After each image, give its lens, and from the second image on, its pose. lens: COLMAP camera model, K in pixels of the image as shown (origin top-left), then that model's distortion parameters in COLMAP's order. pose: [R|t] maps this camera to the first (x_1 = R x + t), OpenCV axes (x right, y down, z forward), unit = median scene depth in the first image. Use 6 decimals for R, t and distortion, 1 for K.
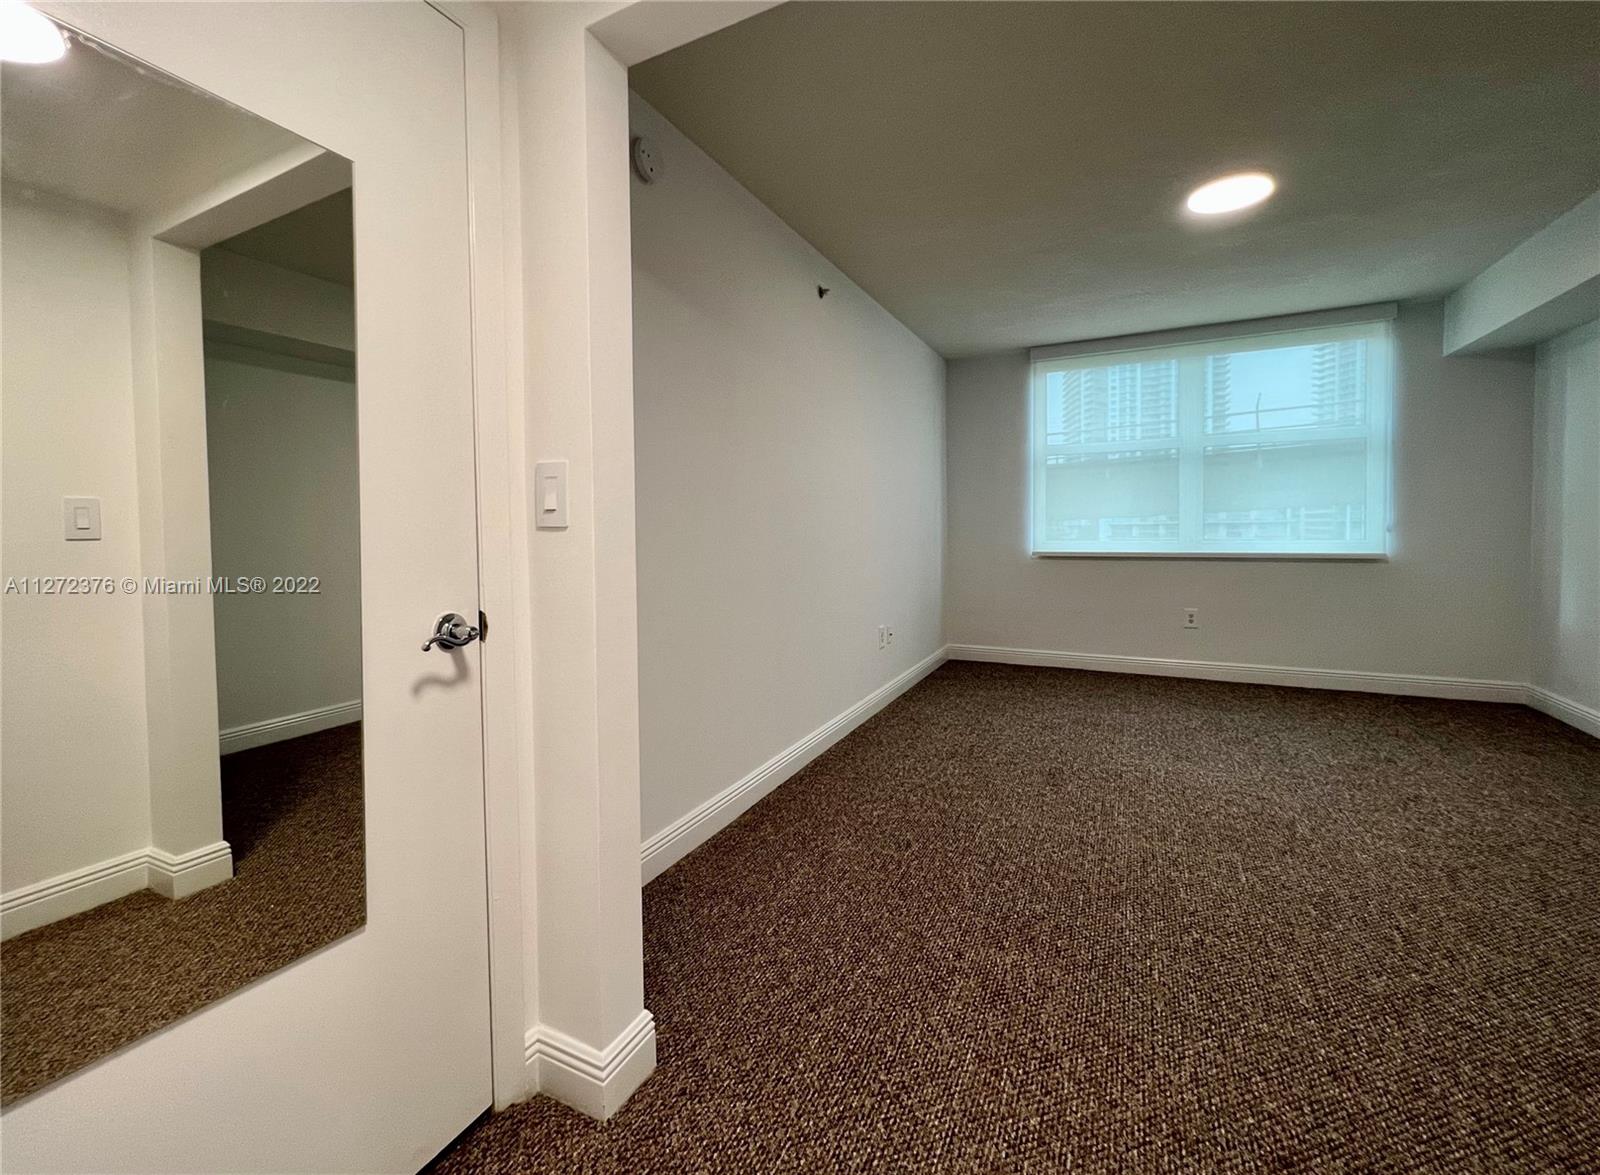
lens RADIAL K [[661.1, 0, 796.0], [0, 661.1, 551.9], [0, 0, 1]] dist [0.000389, 0.000405]
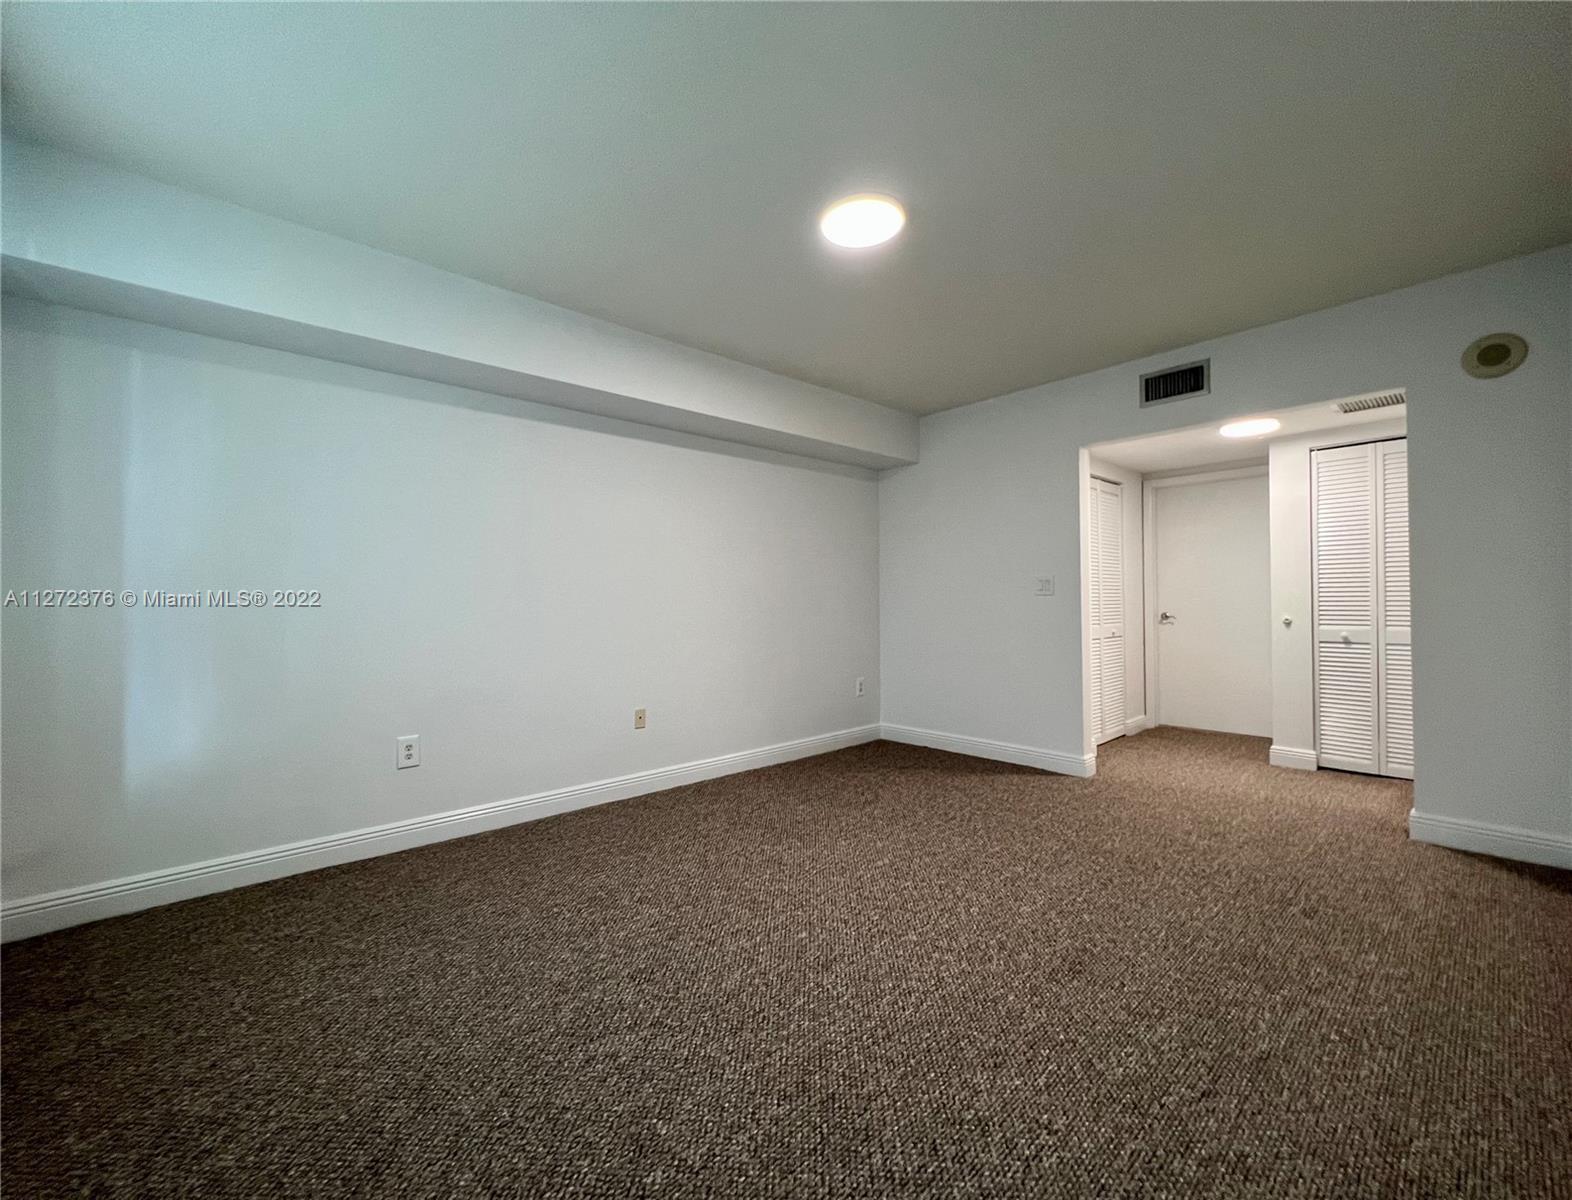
lens RADIAL K [[634.2, 0, 781.3], [0, 634.2, 601.0], [0, 0, 1]] dist [0.001606, -0.000034]
pose [[-0.929831, 0.023798, 0.367218, 0.484016], [0.035938, 0.999009, 0.026257, -0.063726], [-0.366229, 0.037612, -0.929764, 1.944013]]
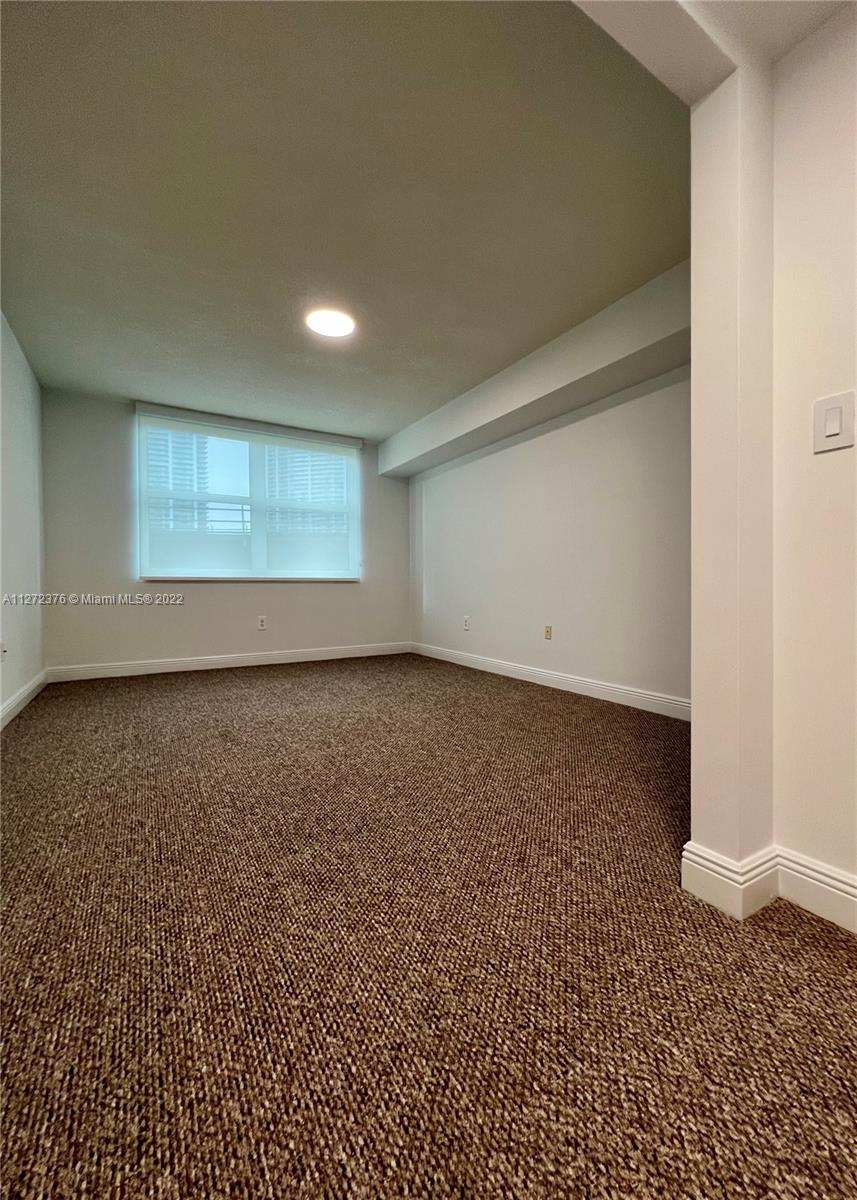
lens RADIAL K [[481.5, 0, 434.7], [0, 481.5, 595.2], [0, 0, 1]] dist [-0.000006, 0.000033]
pose [[0.526721, -0.002082, 0.850035, -0.179433], [0.027683, 0.999509, -0.014706, 0.122315], [-0.849587, 0.031278, 0.526520, 0.238688]]
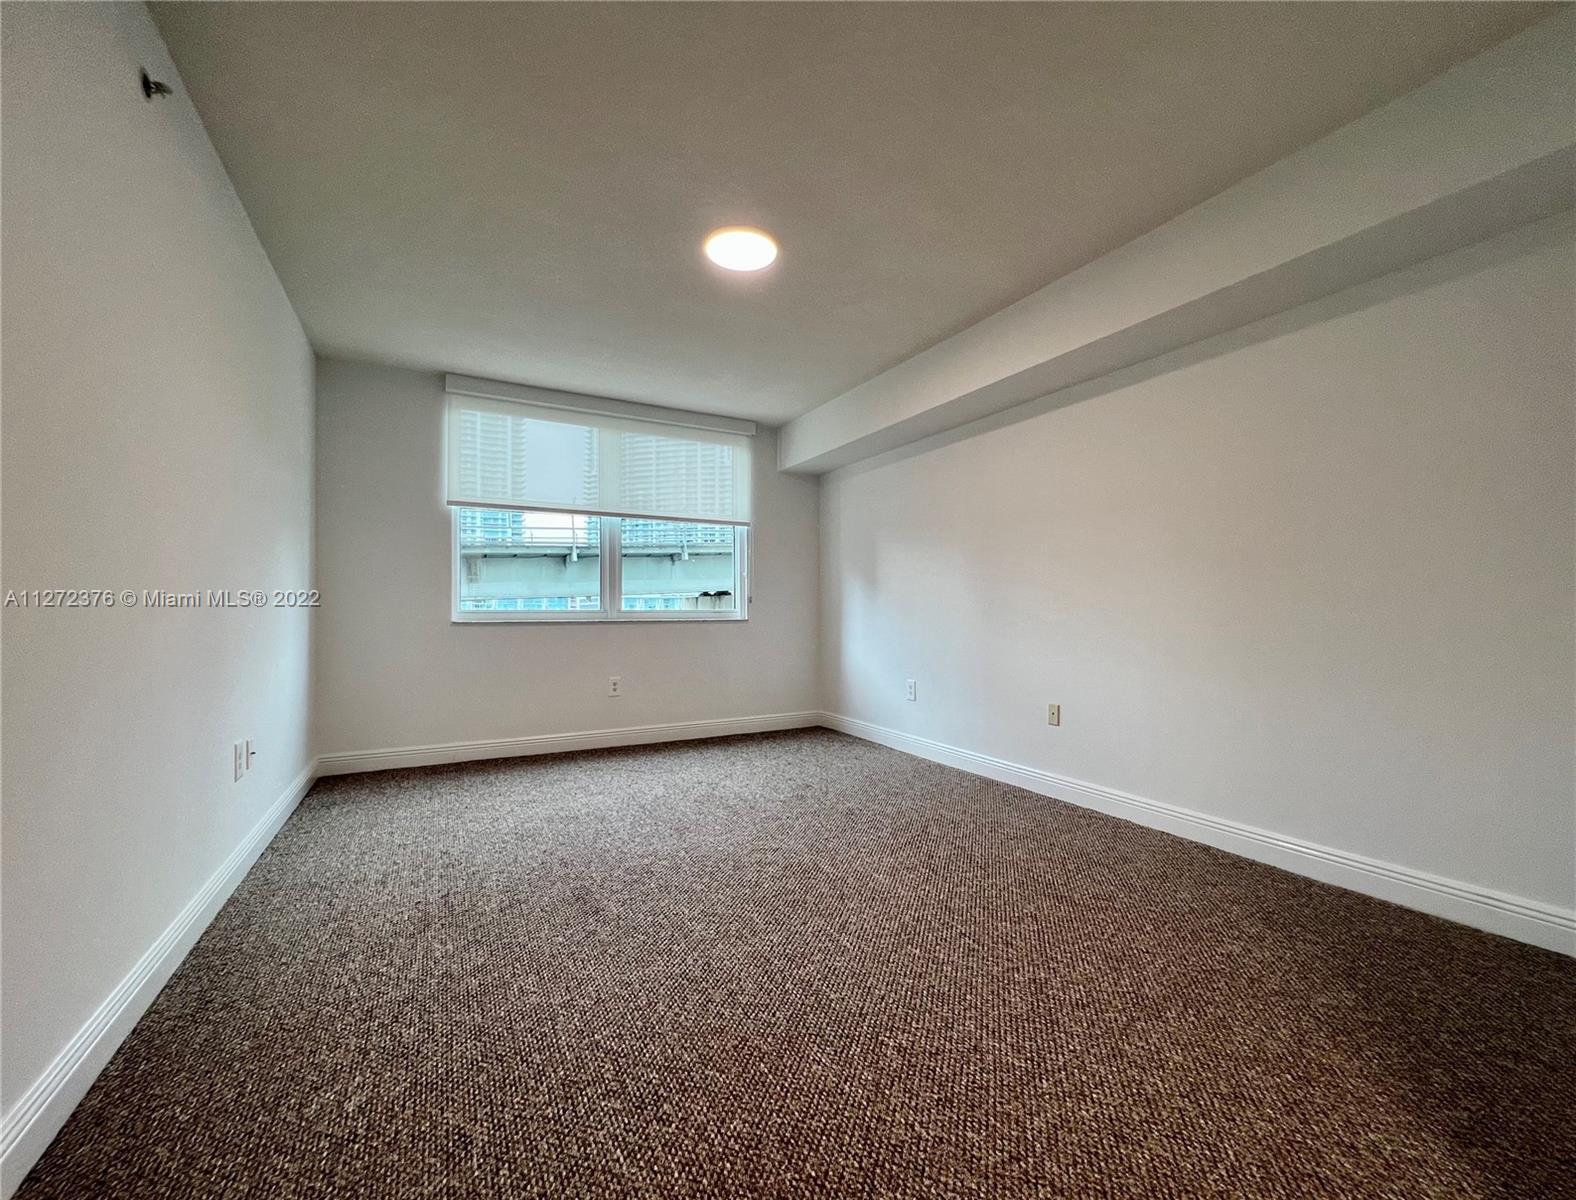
lens RADIAL K [[635.8, 0, 783.3], [0, 635.8, 601.0], [0, 0, 1]] dist [0.001606, -0.000034]
pose [[0.569573, 0.025981, 0.821530, -0.101698], [0.022823, 0.998615, -0.047405, 0.041786], [-0.821624, 0.045750, 0.568192, 0.440699]]
